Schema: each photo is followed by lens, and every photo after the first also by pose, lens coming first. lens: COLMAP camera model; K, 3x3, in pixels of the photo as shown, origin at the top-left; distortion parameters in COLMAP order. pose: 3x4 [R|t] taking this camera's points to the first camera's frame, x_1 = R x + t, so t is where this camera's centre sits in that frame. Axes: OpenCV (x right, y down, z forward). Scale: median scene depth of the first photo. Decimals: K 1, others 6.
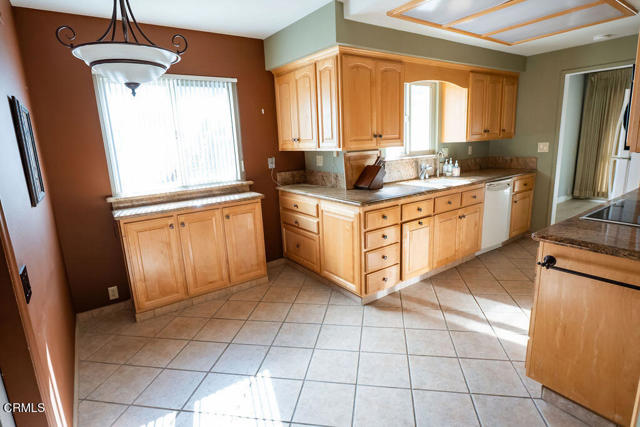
lens RADIAL K [[326.2, 0, 319.8], [0, 326.2, 212.8], [0, 0, 1]] dist [-0.011129, -0.000396]
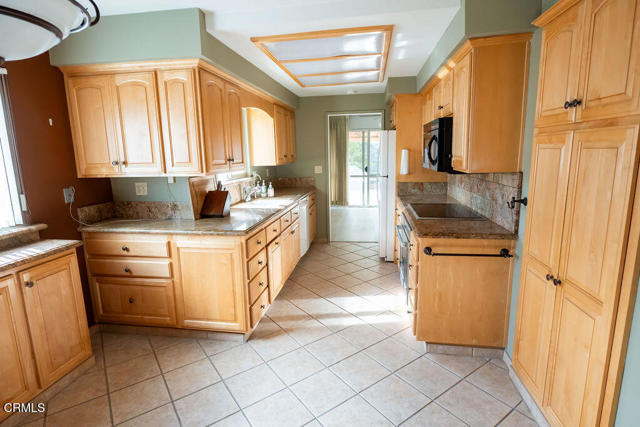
lens RADIAL K [[326.2, 0, 313.0], [0, 326.2, 212.4], [0, 0, 1]] dist [-0.011129, -0.000396]
pose [[0.710998, -0.099322, 0.696145, -0.304299], [0.146627, 0.989154, -0.008628, -0.037676], [-0.687737, 0.108208, 0.717850, 0.157895]]
